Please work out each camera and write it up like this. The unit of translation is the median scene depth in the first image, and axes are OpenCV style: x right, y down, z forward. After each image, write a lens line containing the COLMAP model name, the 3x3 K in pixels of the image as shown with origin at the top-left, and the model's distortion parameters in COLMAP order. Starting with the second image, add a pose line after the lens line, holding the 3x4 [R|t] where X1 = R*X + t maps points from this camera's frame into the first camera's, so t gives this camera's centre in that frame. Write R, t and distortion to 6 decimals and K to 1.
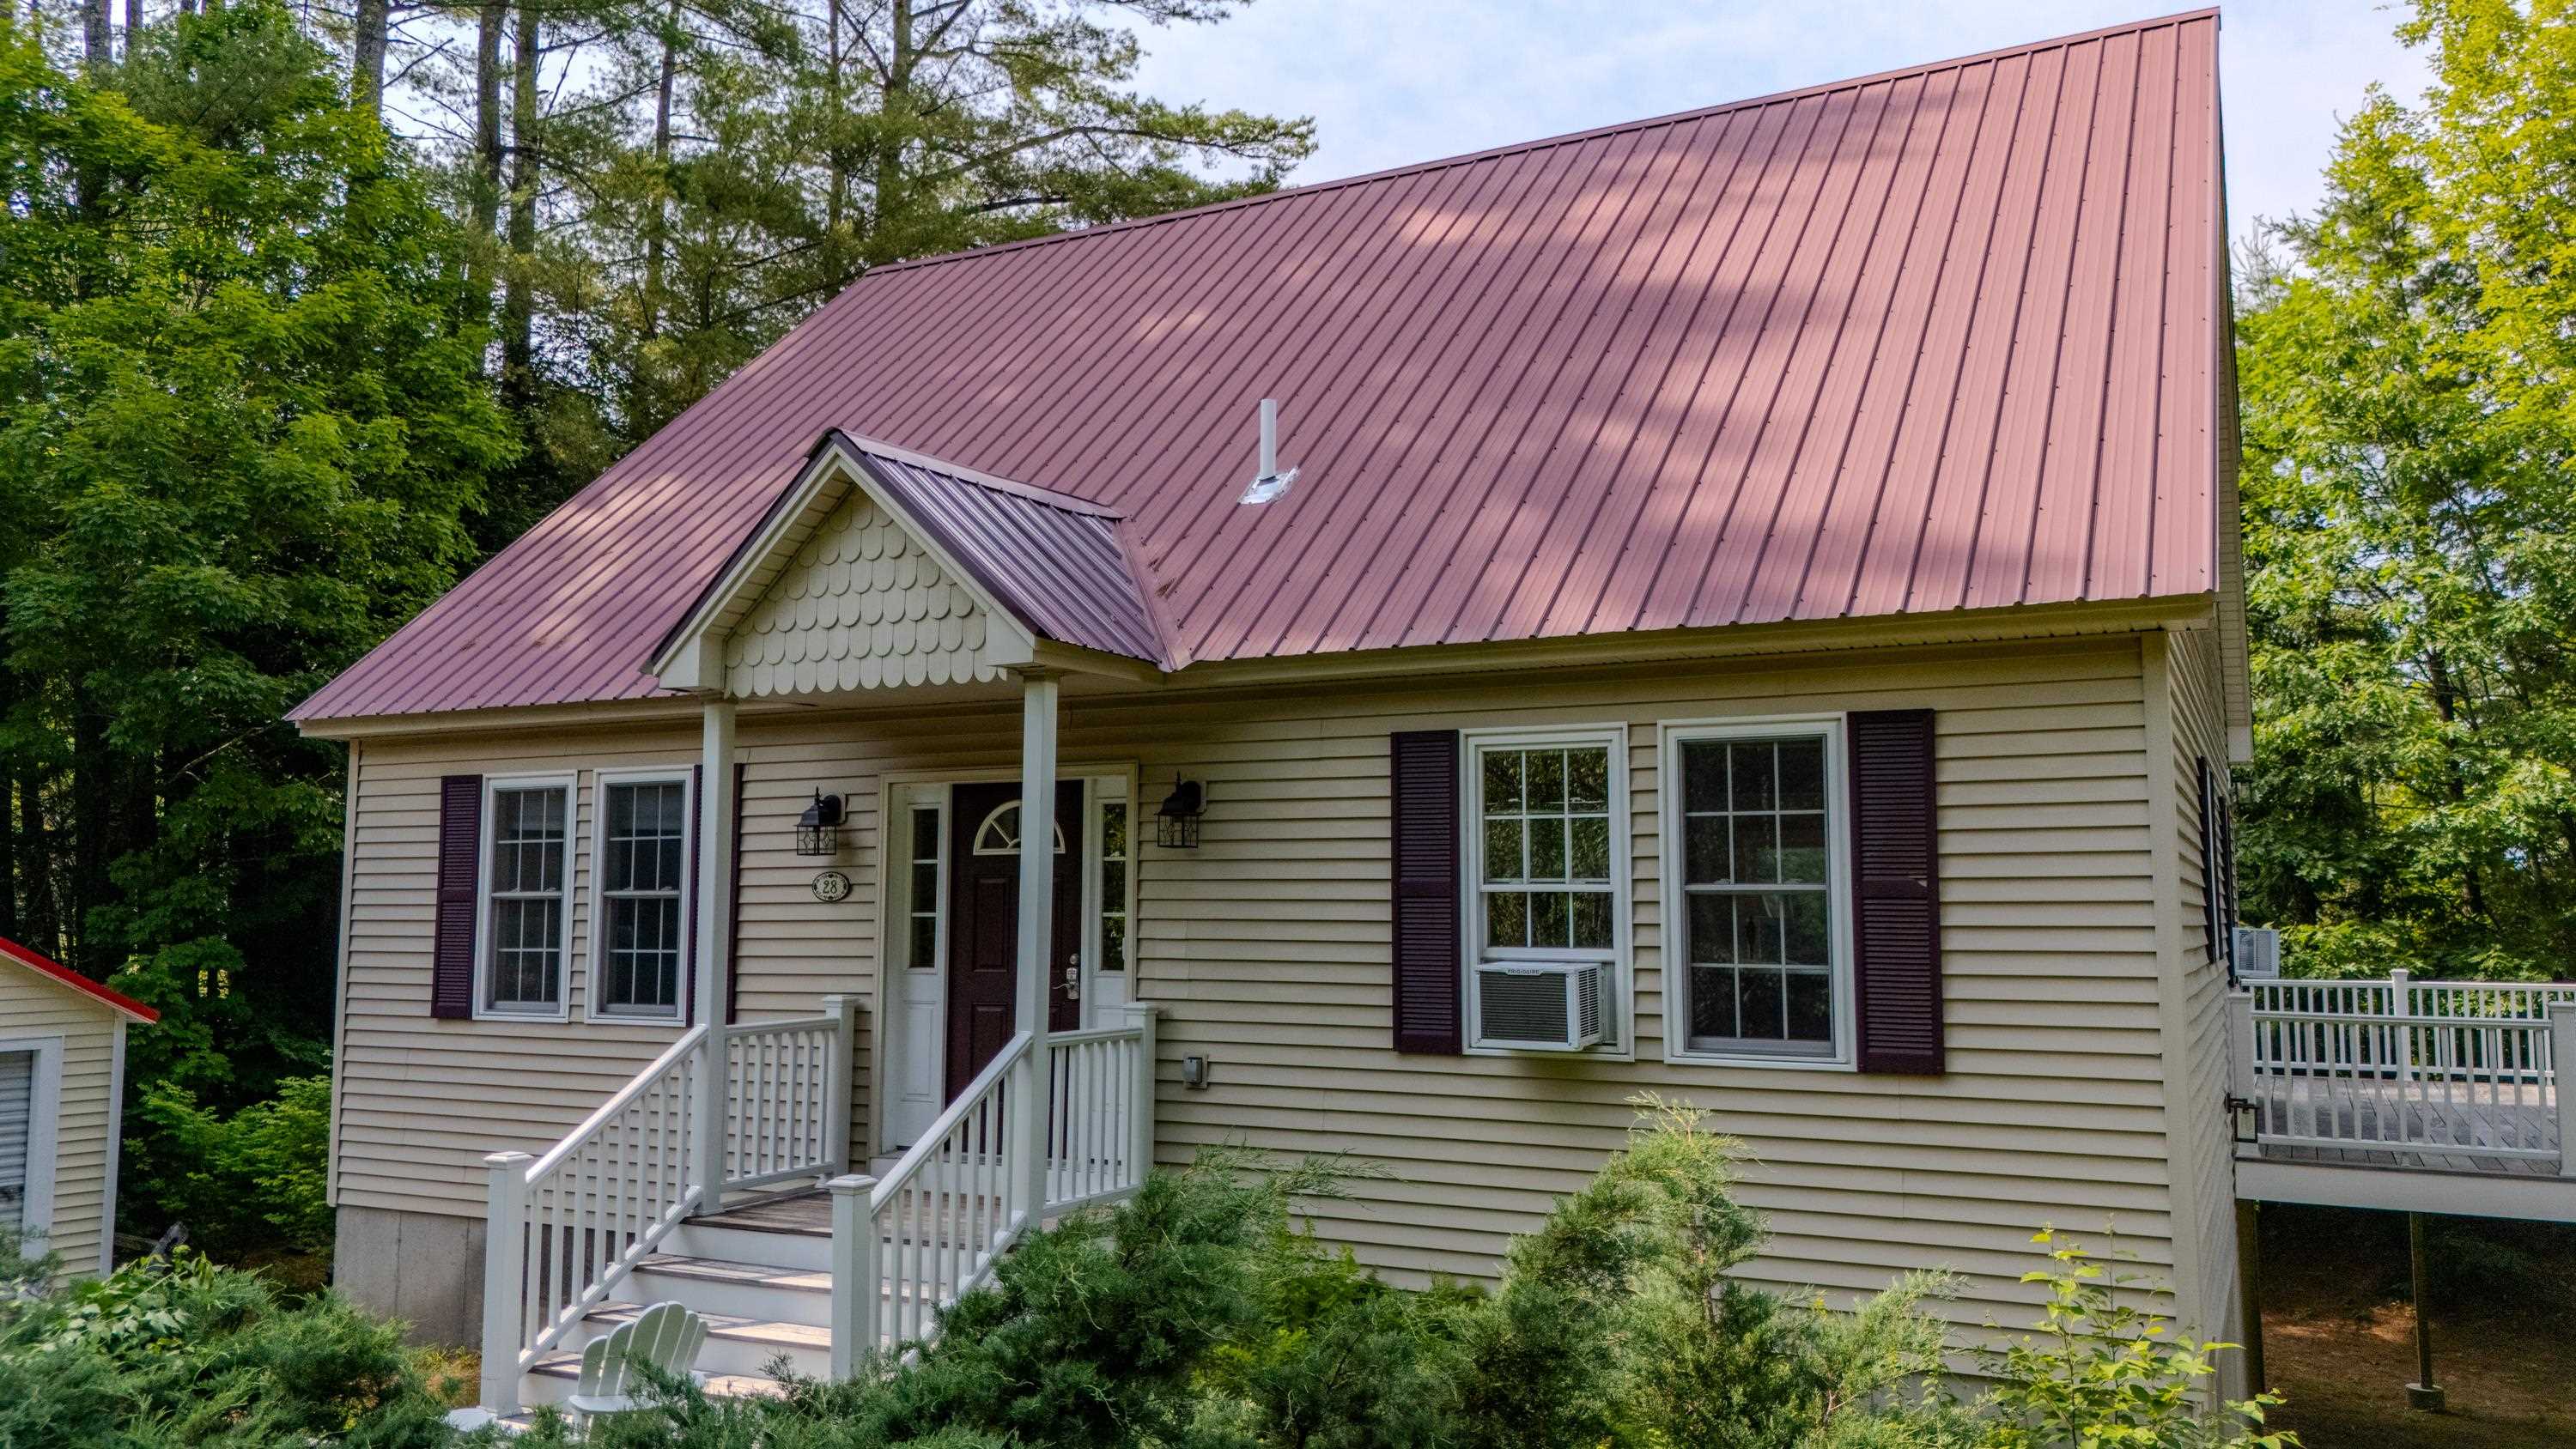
lens RADIAL K [[1889.1, 0, 1279.8], [0, 1889.1, 720.7], [0, 0, 1]] dist [0.073082, -0.074957]
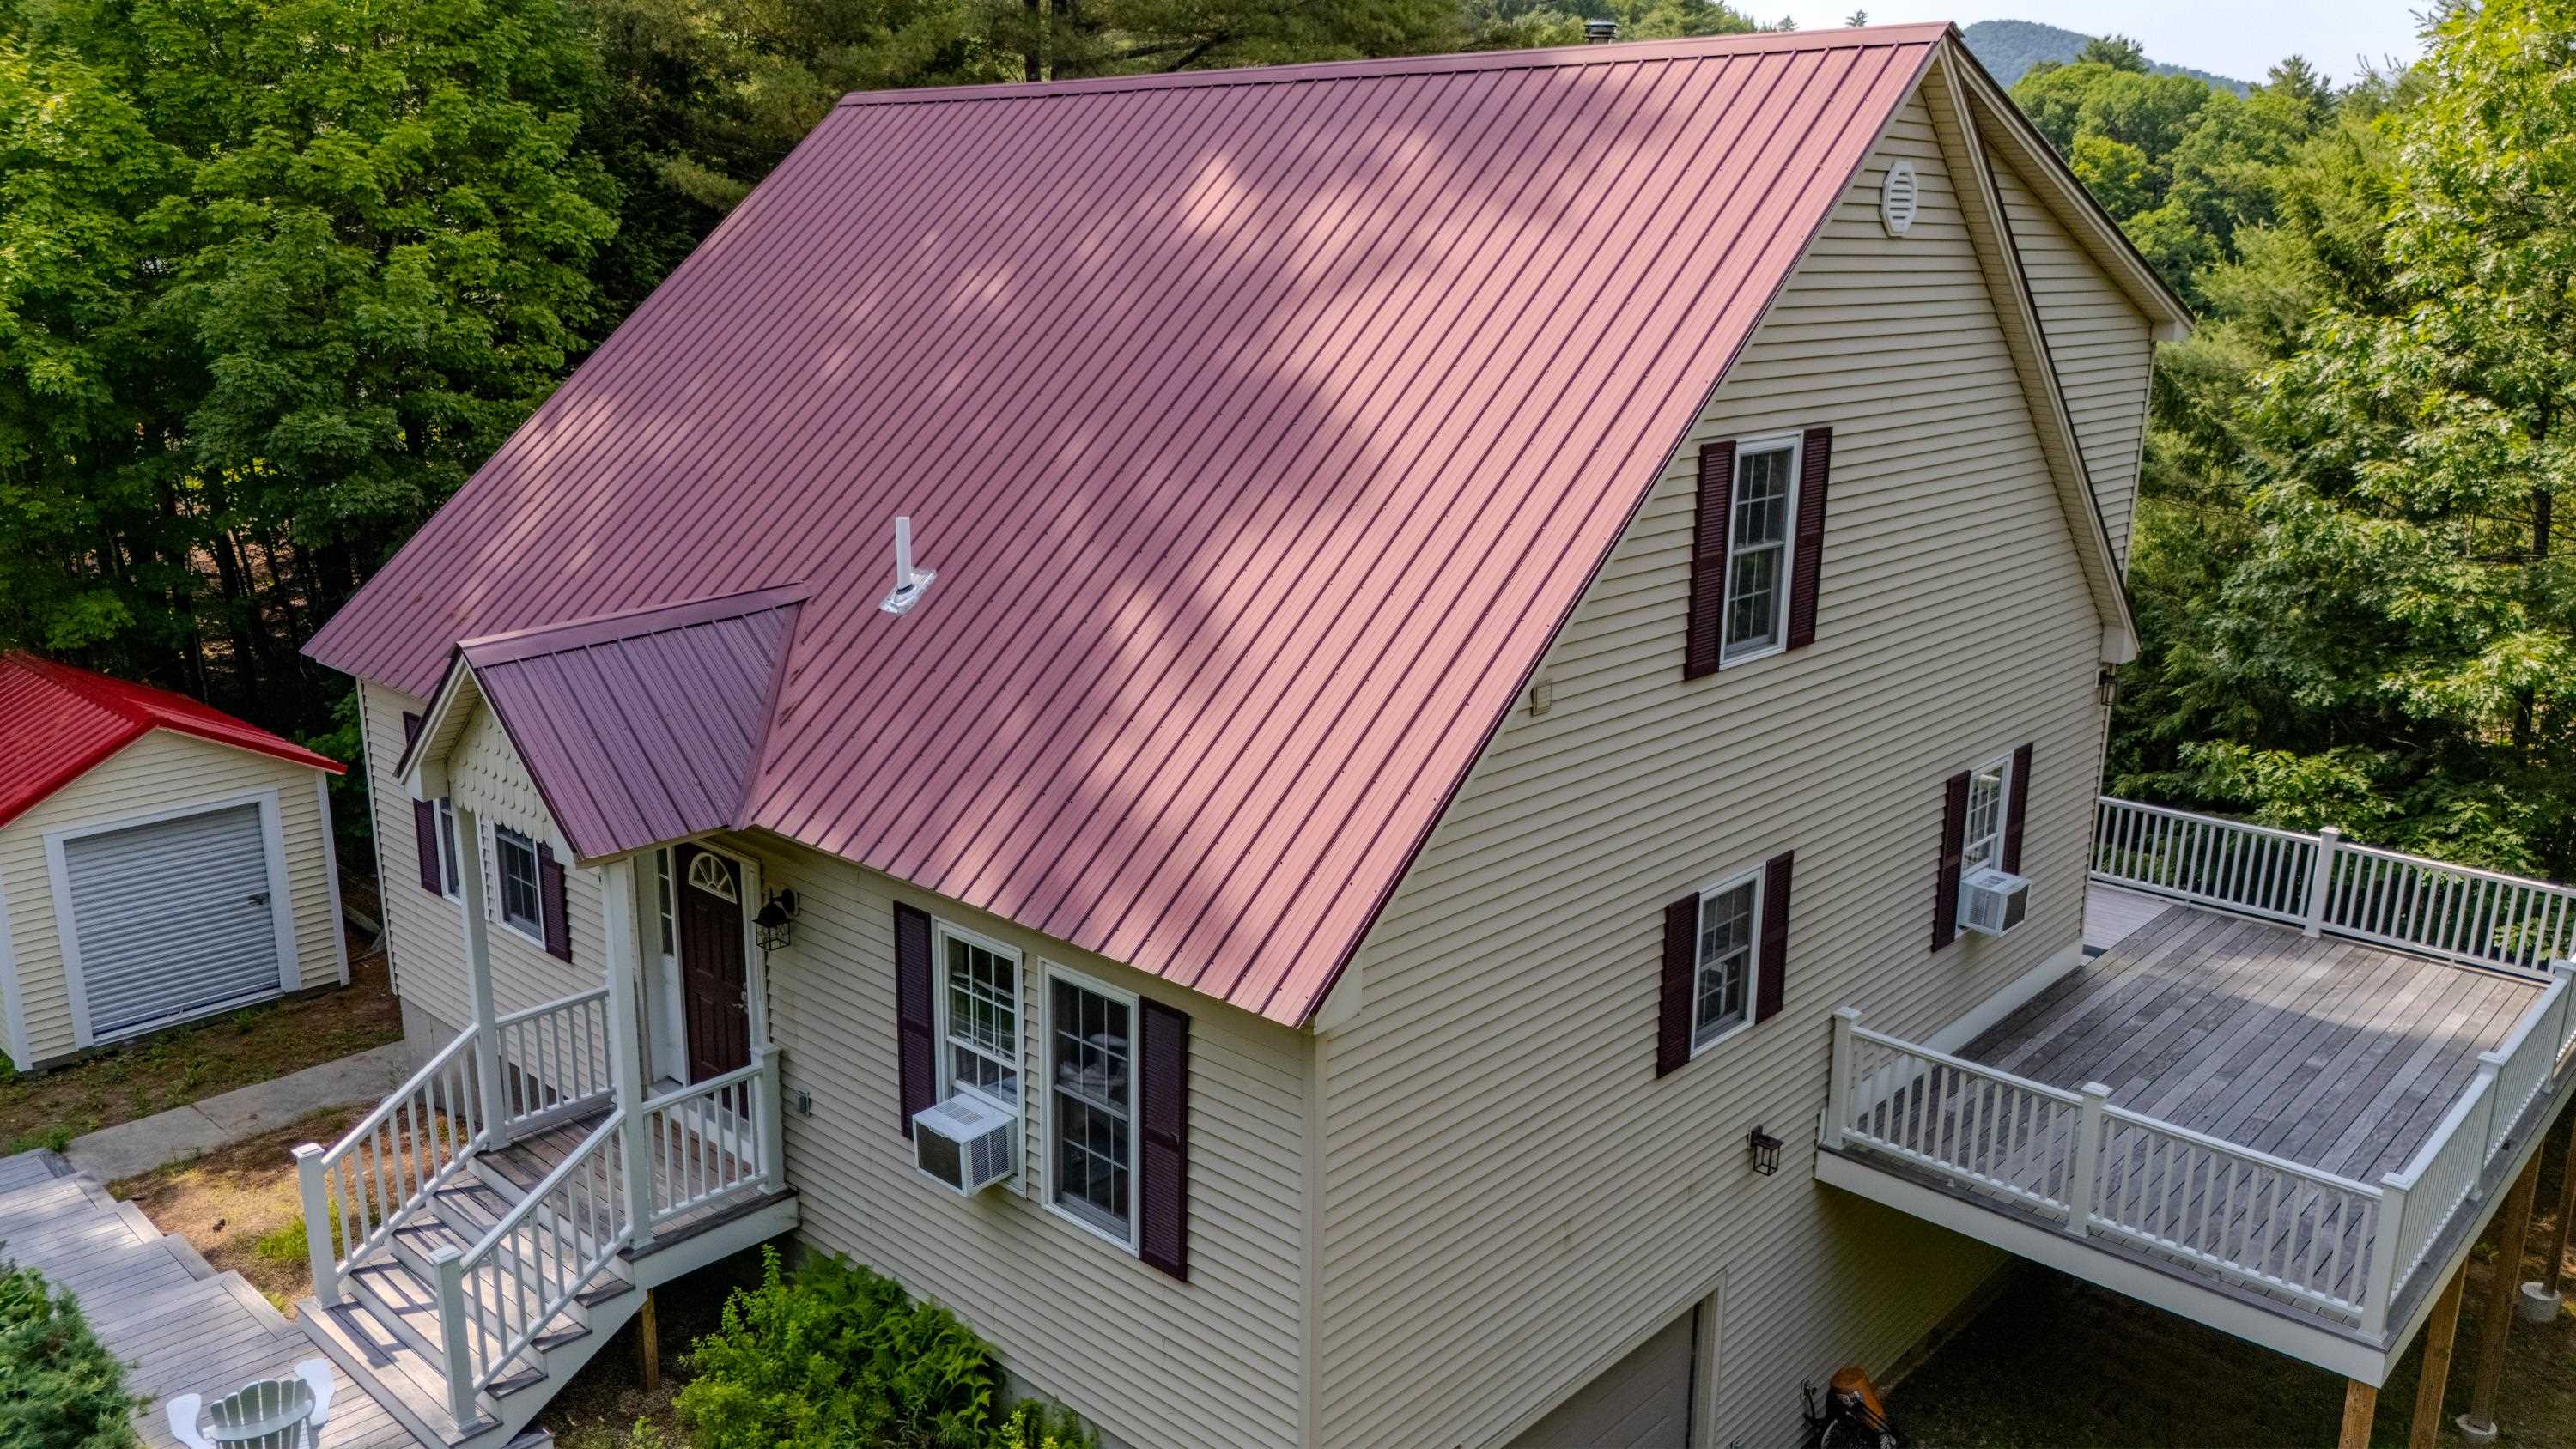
lens RADIAL K [[1889.1, 0, 1279.8], [0, 1889.1, 720.7], [0, 0, 1]] dist [0.073082, -0.074957]
pose [[0.964751, 0.074158, -0.252501, 0.606780], [0.016792, 0.940174, 0.340282, -0.522228], [0.262630, -0.332527, 0.905788, -0.019115]]
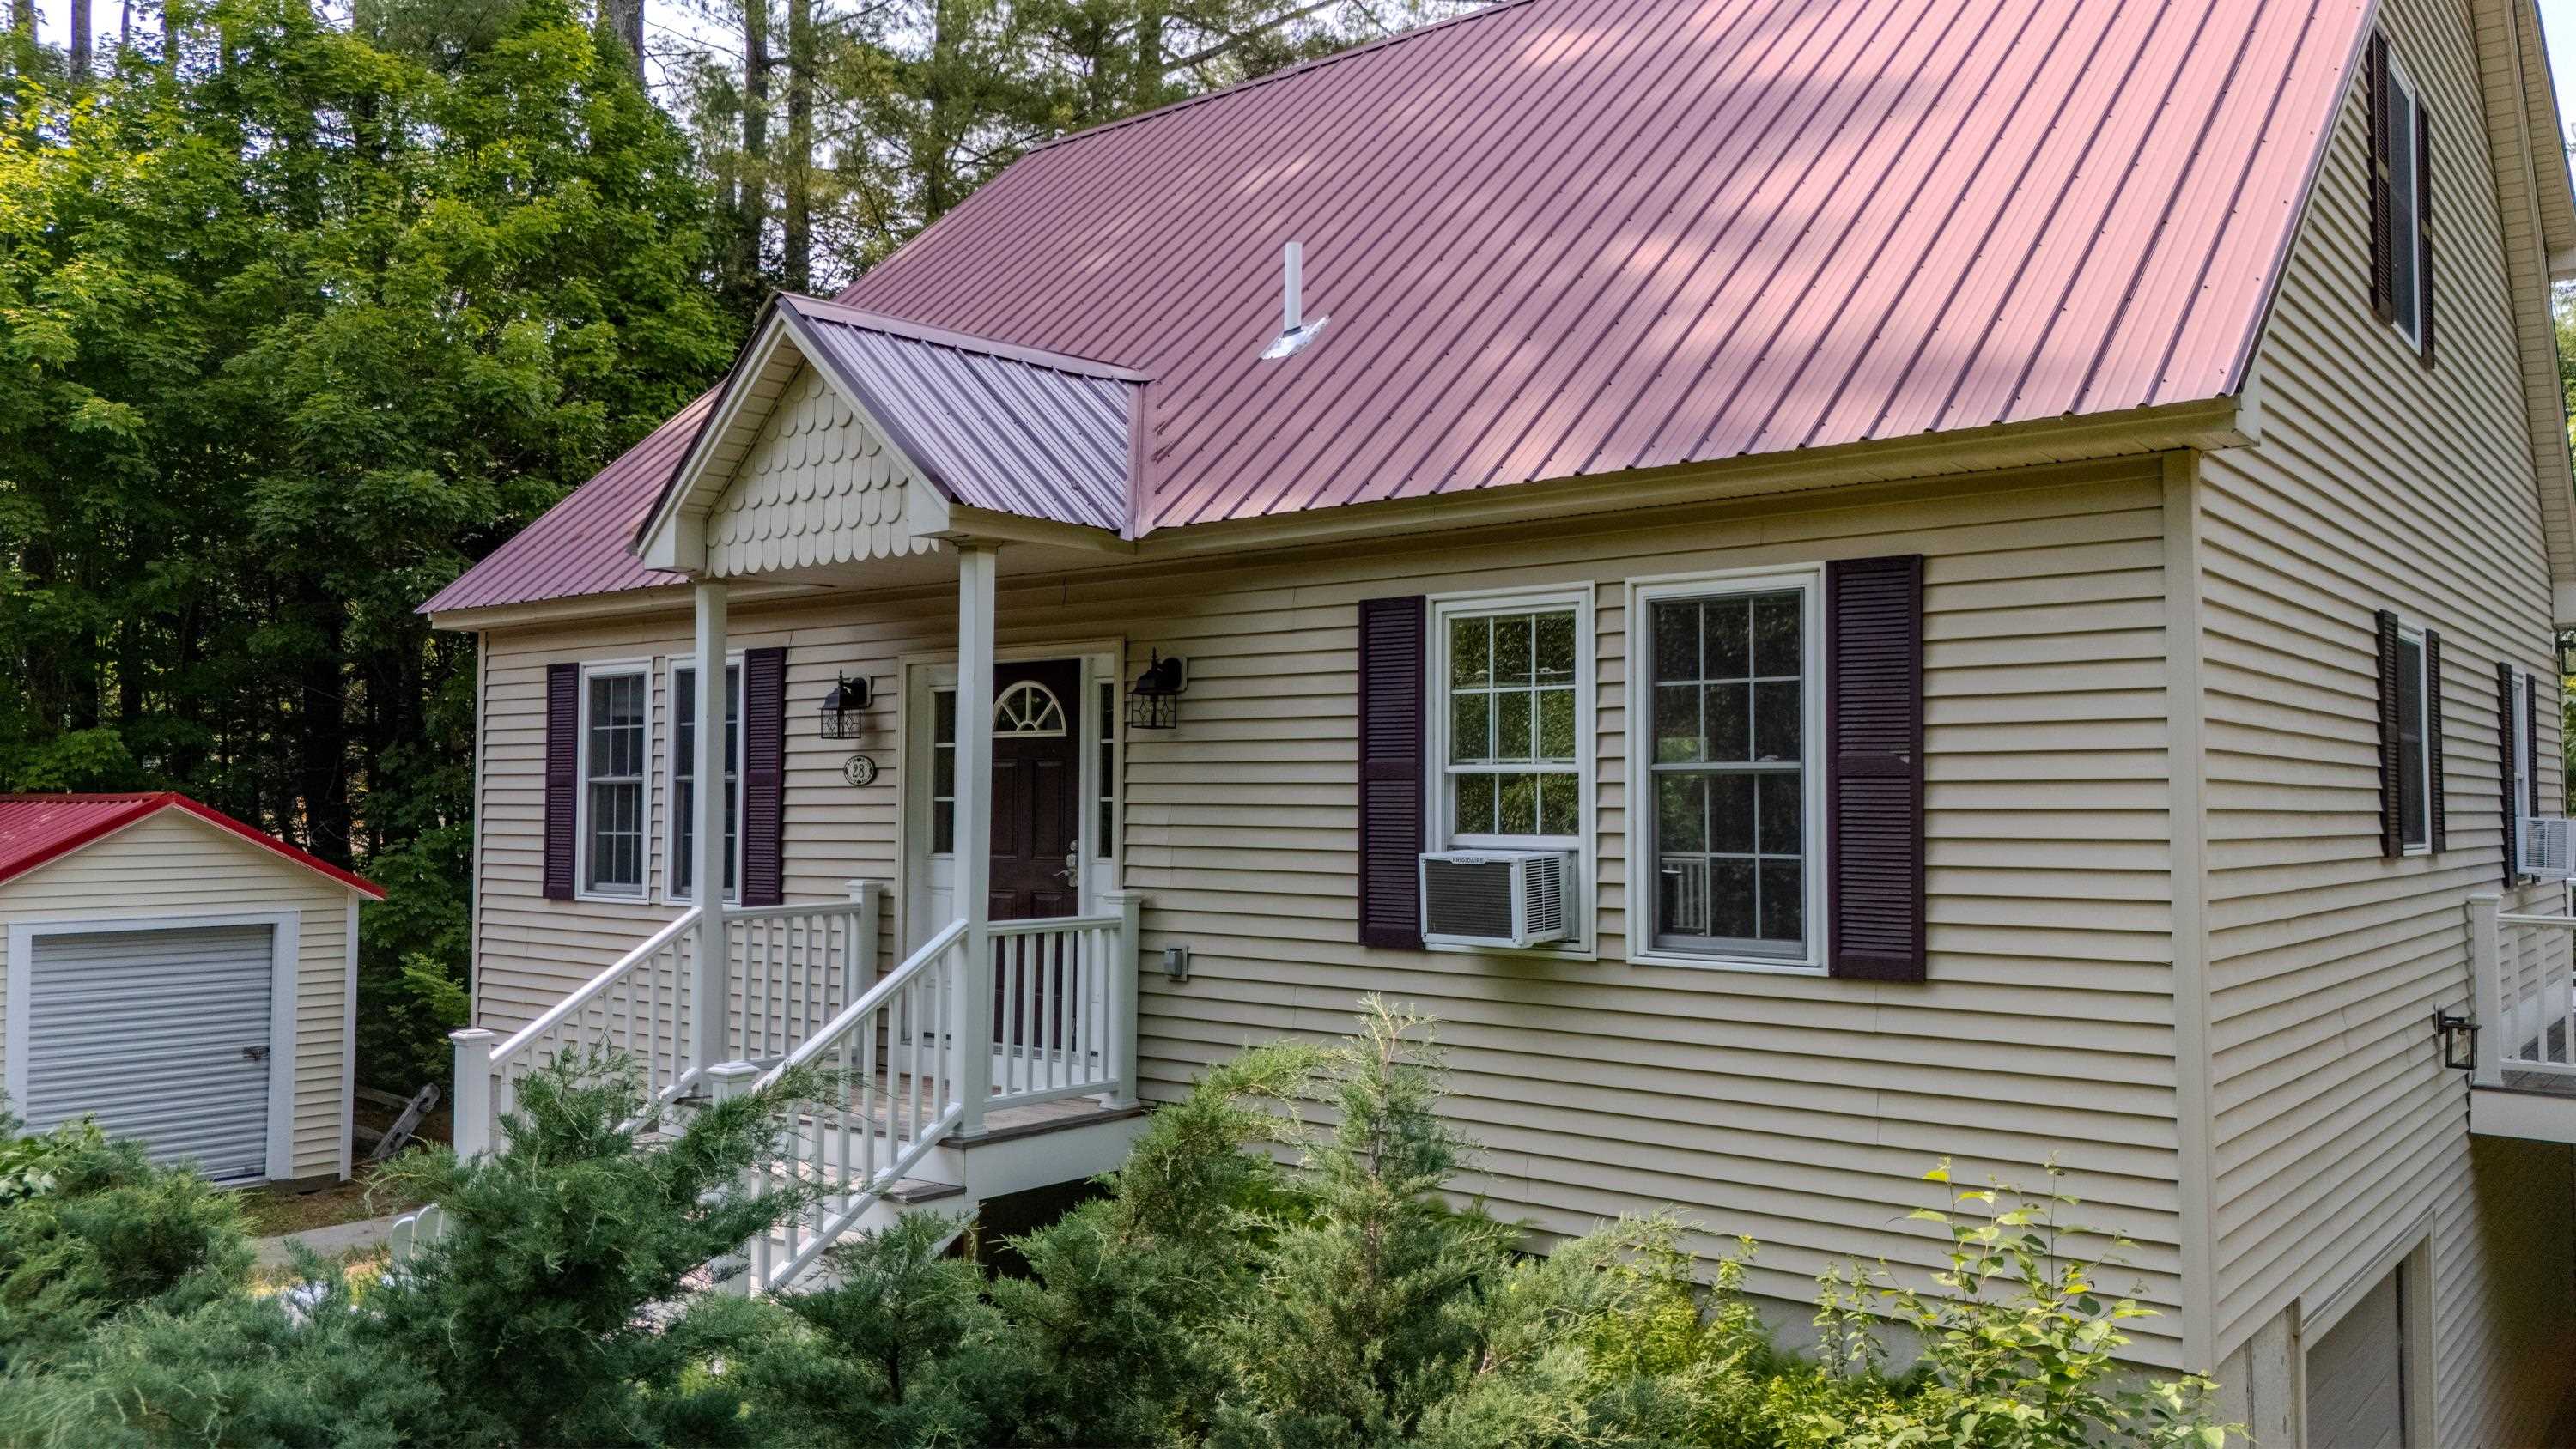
lens RADIAL K [[1883.0, 0, 1288.0], [0, 1883.0, 724.5], [0, 0, 1]] dist [0.103378, -0.141975]
pose [[0.980146, -0.007111, -0.198151, 0.204923], [0.018653, 0.998232, 0.056443, 0.014280], [0.197399, -0.059018, 0.978545, 0.097932]]
